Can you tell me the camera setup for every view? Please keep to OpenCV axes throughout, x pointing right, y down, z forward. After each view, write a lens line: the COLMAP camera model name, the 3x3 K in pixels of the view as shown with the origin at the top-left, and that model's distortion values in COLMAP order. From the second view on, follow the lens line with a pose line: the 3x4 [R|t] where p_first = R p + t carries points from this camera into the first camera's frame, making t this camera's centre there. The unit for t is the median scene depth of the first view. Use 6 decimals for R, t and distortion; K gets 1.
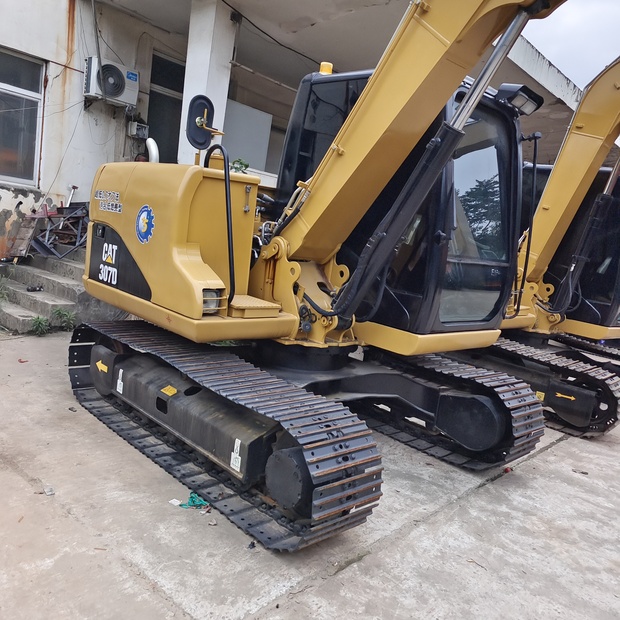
lens RADIAL K [[559.6, 0, 321.5], [0, 559.6, 312.0], [0, 0, 1]] dist [0.040285, -0.006975]
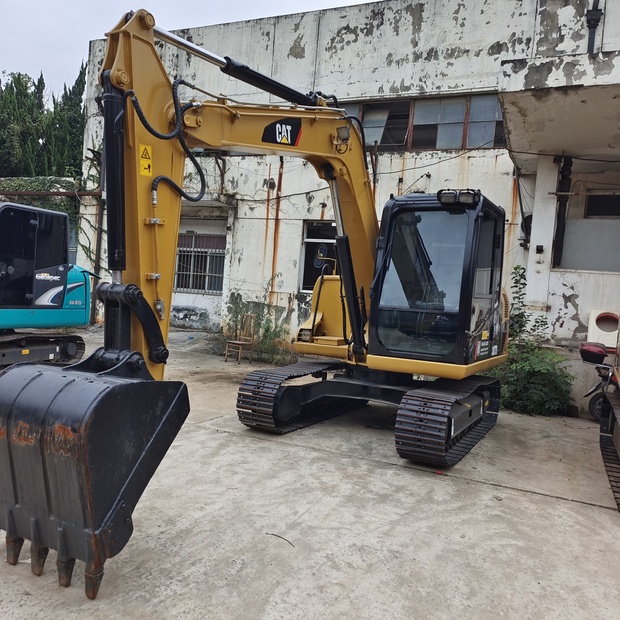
lens RADIAL K [[559.6, 0, 313.2], [0, 559.6, 315.2], [0, 0, 1]] dist [0.040285, -0.006975]
pose [[0.314449, -0.082175, -0.945711, 1.667631], [-0.166396, 0.976050, -0.140138, 0.183541], [0.934577, 0.201429, 0.293245, 0.345222]]
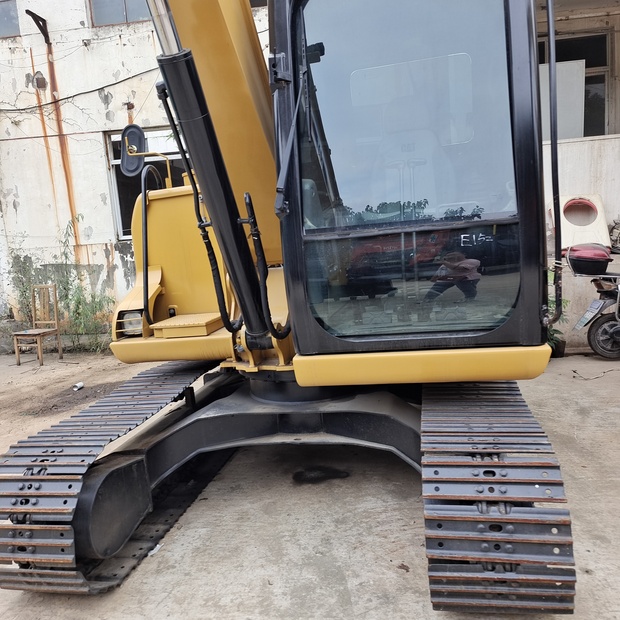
lens RADIAL K [[559.6, 0, 312.2], [0, 559.6, 312.2], [0, 0, 1]] dist [0.040285, -0.006975]
pose [[0.547783, -0.062694, -0.834268, 0.742248], [0.036182, 0.998031, -0.051243, 0.023567], [0.835838, -0.002116, 0.548973, 0.645106]]
